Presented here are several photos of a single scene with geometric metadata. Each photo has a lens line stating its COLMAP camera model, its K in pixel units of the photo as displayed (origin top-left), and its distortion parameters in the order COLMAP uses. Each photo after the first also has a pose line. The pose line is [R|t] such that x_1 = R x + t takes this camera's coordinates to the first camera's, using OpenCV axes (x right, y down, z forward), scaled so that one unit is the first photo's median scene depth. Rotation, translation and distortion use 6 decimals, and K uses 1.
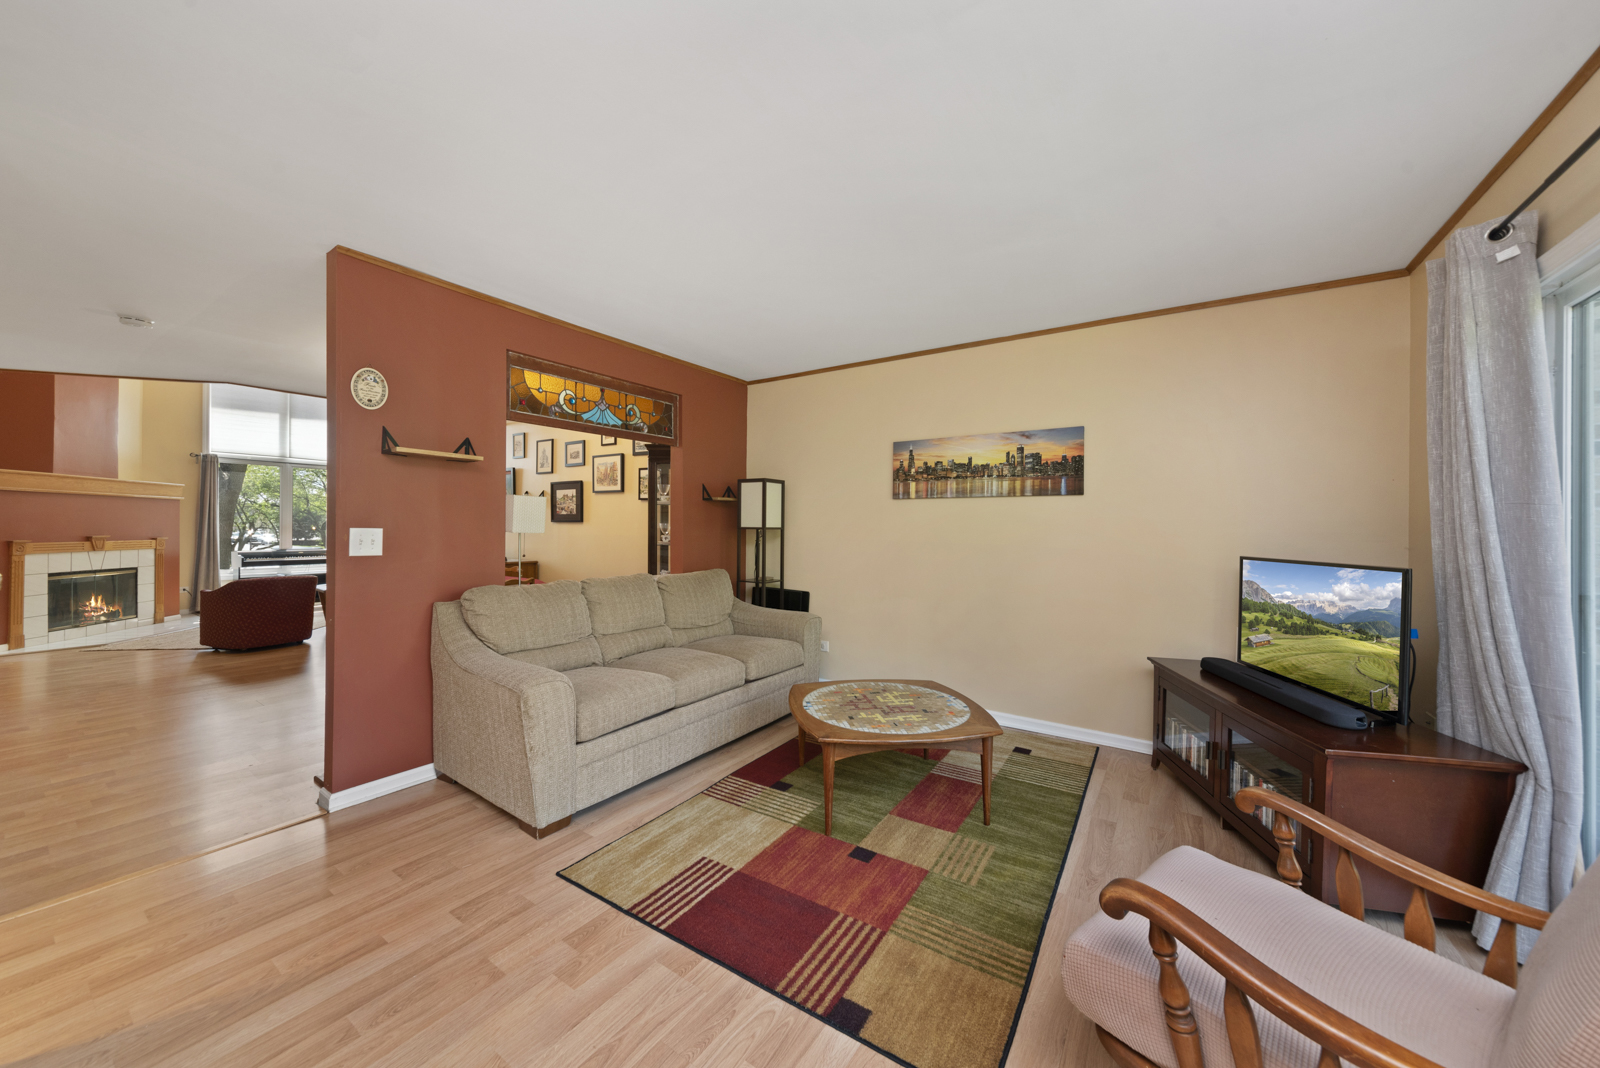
lens RADIAL K [[569.4, 0, 795.3], [0, 569.4, 527.0], [0, 0, 1]] dist [0.000683, -0.000079]
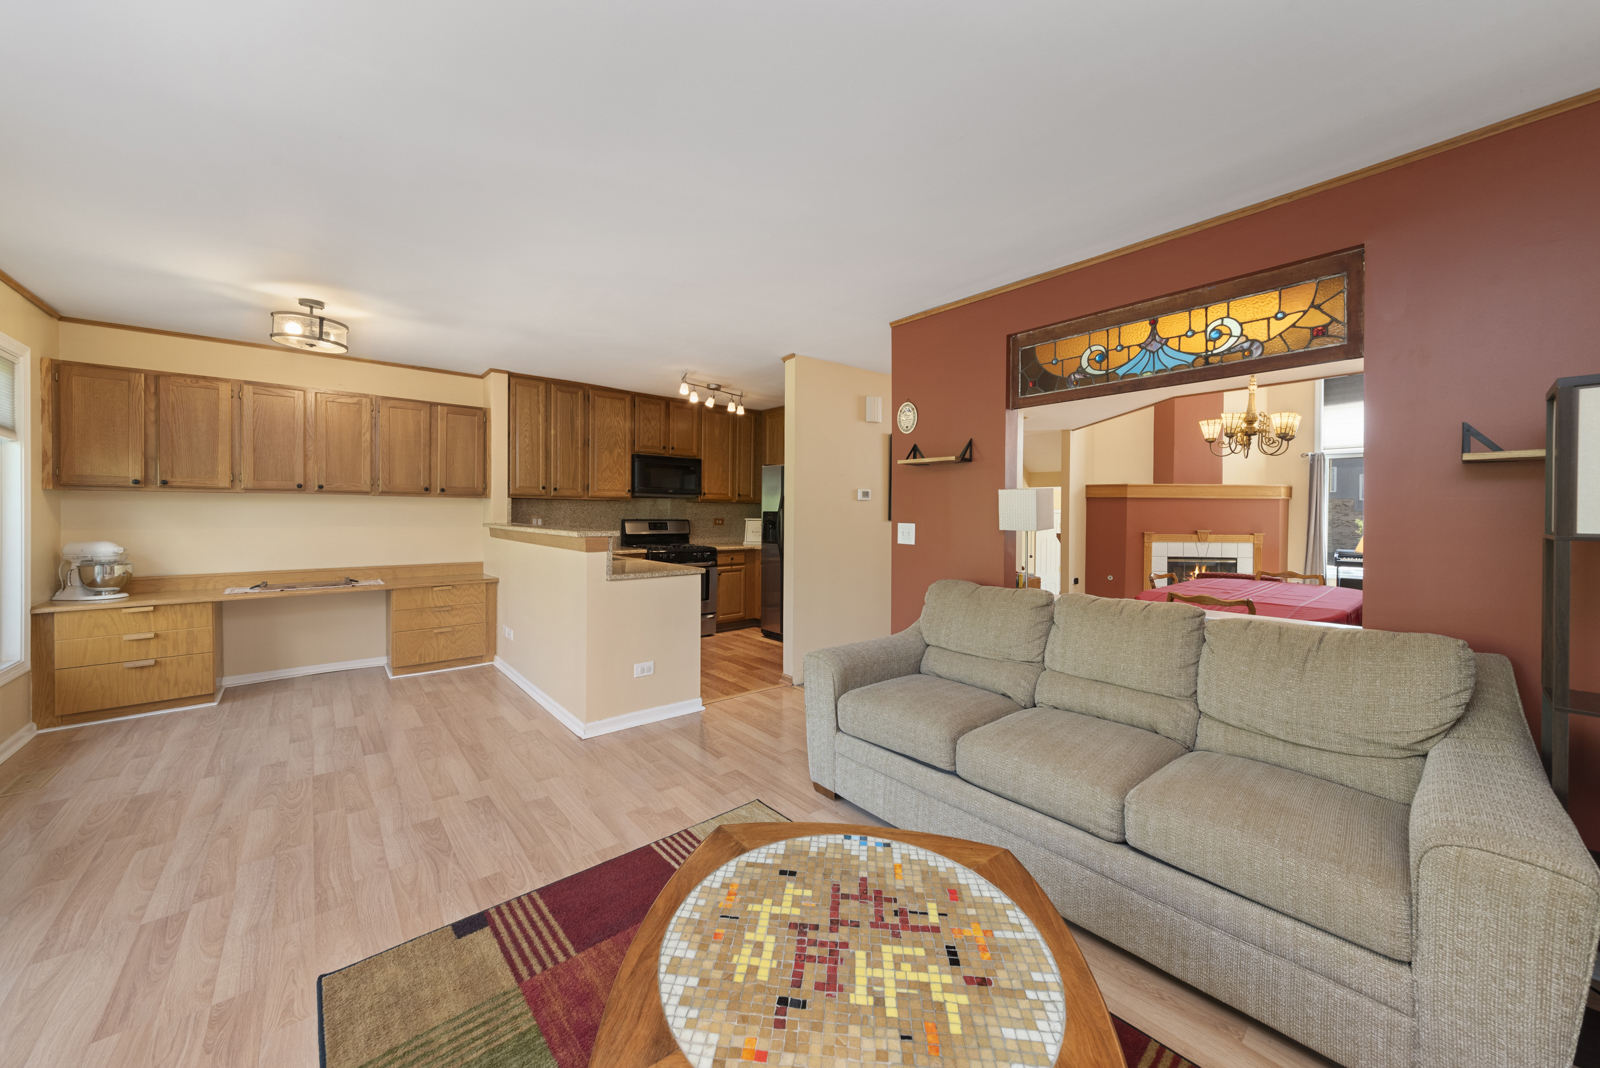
lens RADIAL K [[577.8, 0, 797.9], [0, 577.8, 519.2], [0, 0, 1]] dist [-0.003275, -0.000109]
pose [[-0.266034, -0.000911, -0.963963, 0.459448], [-0.008515, 0.999963, 0.001406, -0.005236], [0.963926, 0.008582, -0.266032, 0.838251]]
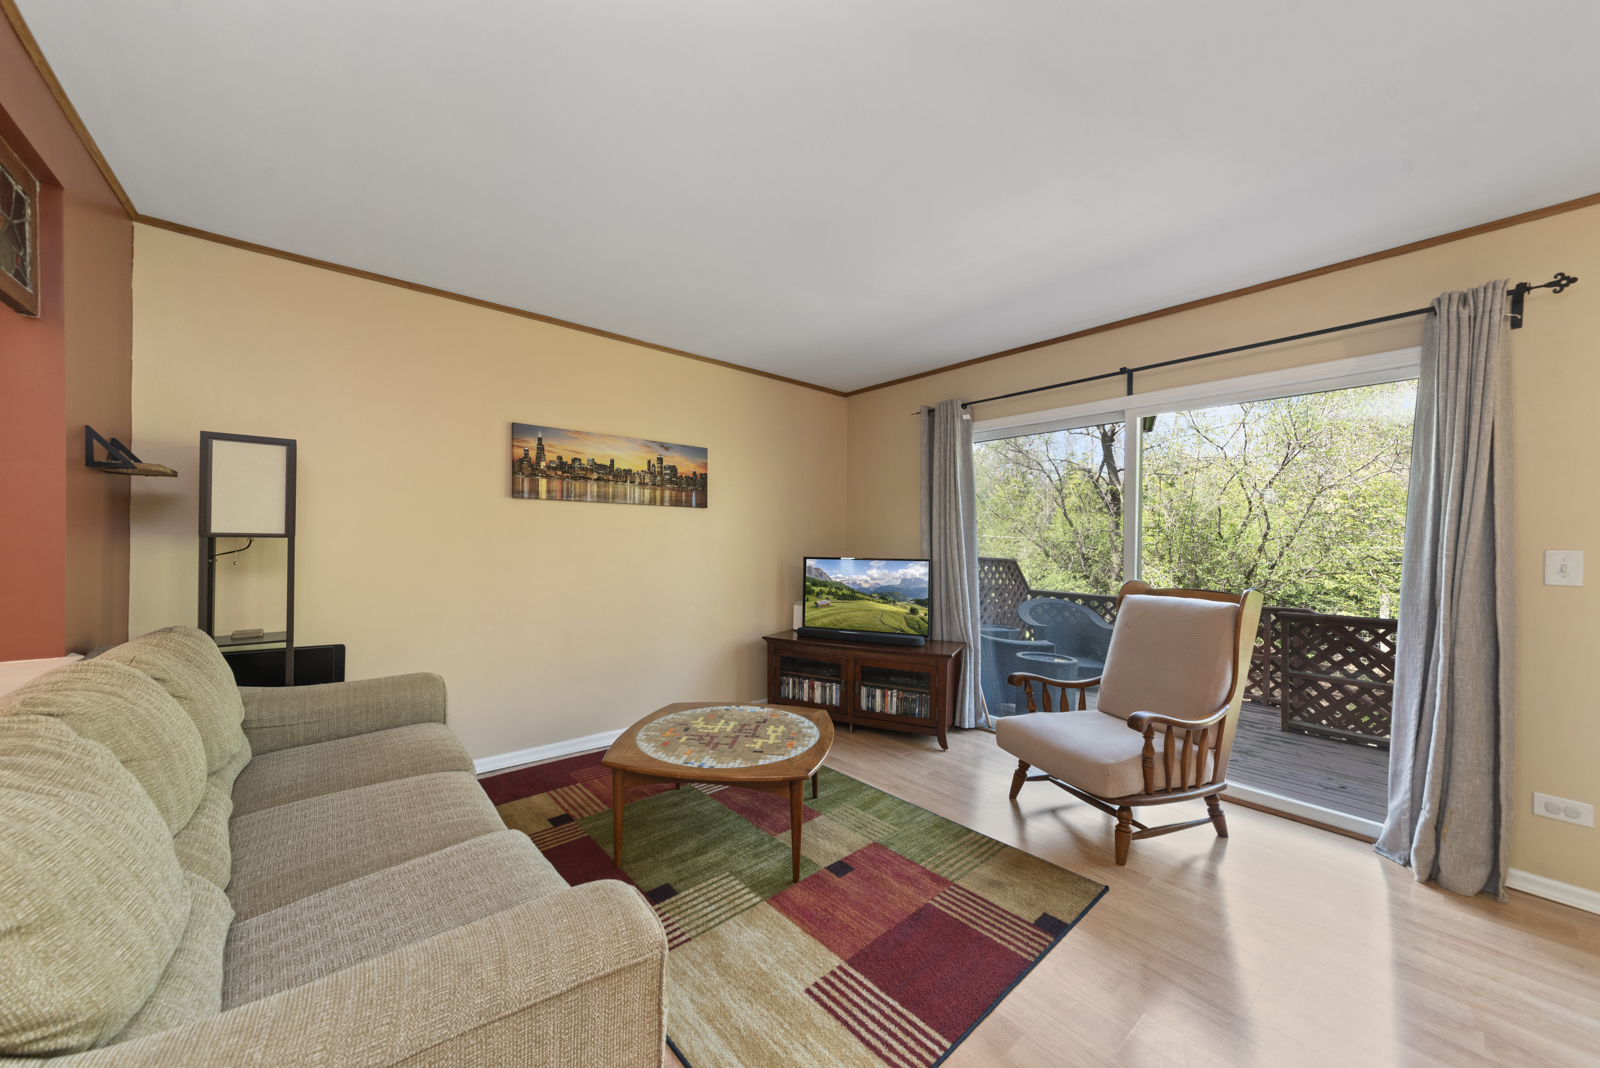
lens RADIAL K [[568.4, 0, 800.0], [0, 568.4, 534.0], [0, 0, 1]] dist [0.000368, -0.000053]
pose [[0.263805, 0.004605, 0.964565, -0.543051], [-0.011618, 0.999931, -0.001596, -0.004625], [-0.964506, -0.010786, 0.263840, 0.511191]]
